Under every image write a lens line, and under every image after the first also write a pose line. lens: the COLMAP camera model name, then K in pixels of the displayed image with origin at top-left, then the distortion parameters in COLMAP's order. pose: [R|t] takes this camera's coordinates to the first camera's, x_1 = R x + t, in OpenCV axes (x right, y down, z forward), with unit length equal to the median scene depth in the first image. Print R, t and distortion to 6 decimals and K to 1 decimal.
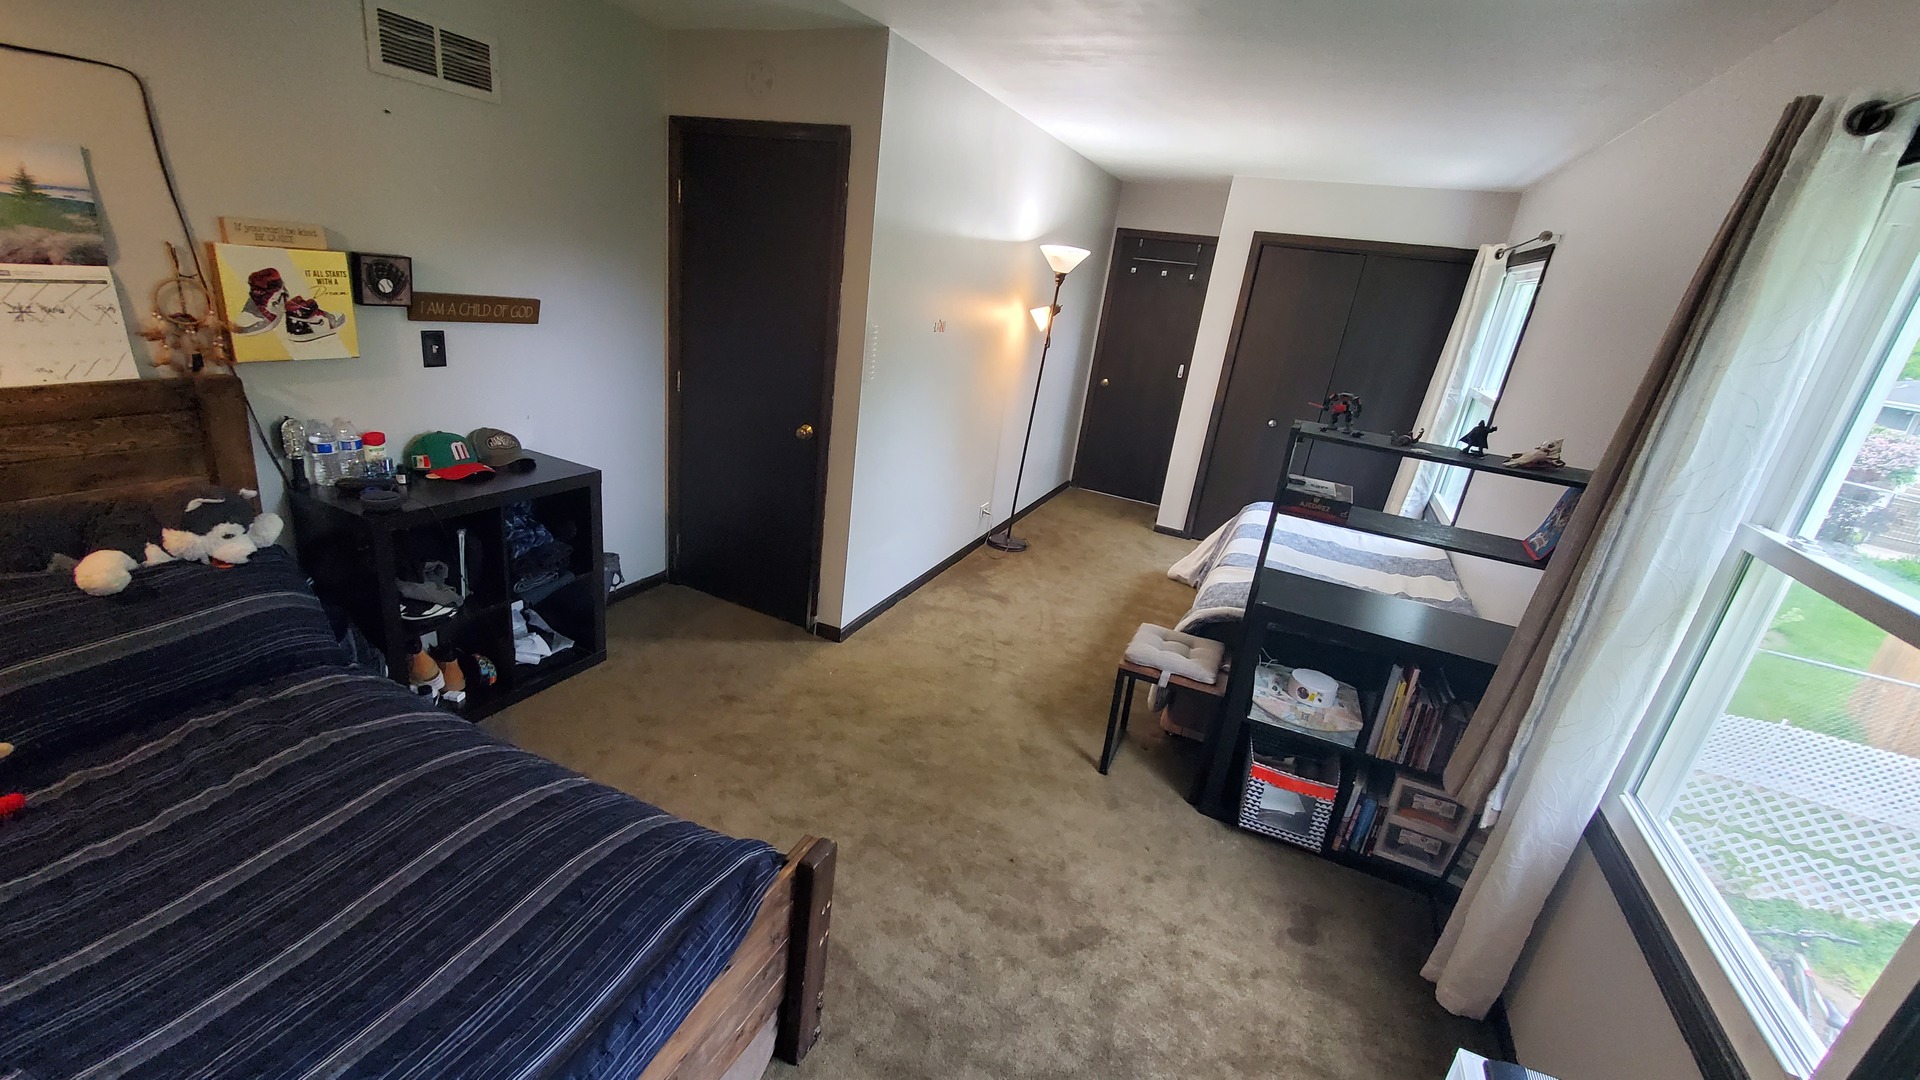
lens RADIAL K [[767.2, 0, 946.5], [0, 767.2, 534.7], [0, 0, 1]] dist [-0.000272, -0.000204]
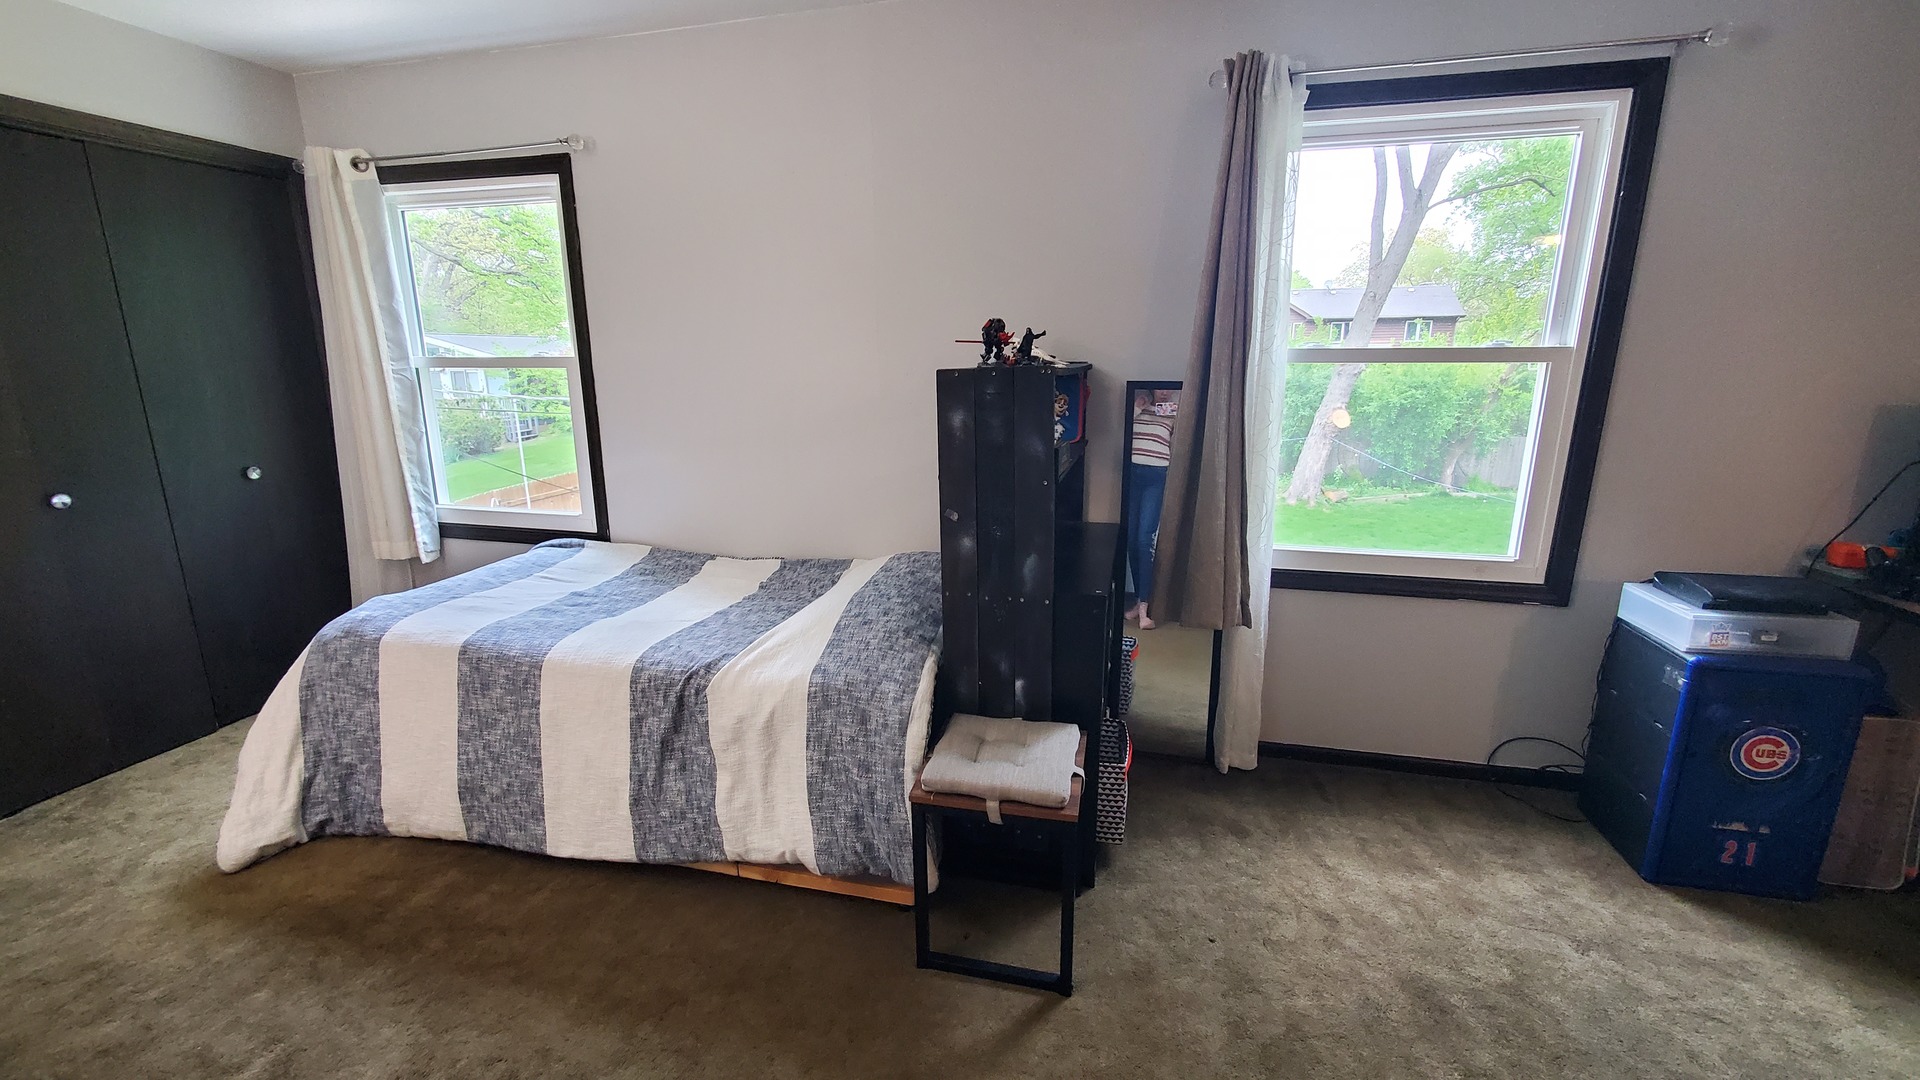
lens RADIAL K [[767.2, 0, 946.5], [0, 767.2, 534.7], [0, 0, 1]] dist [-0.000272, -0.000204]
pose [[-0.191396, -0.334494, 0.922757, -0.136269], [0.308037, 0.872168, 0.380048, -0.165630], [-0.931923, 0.356983, -0.063893, 0.640647]]
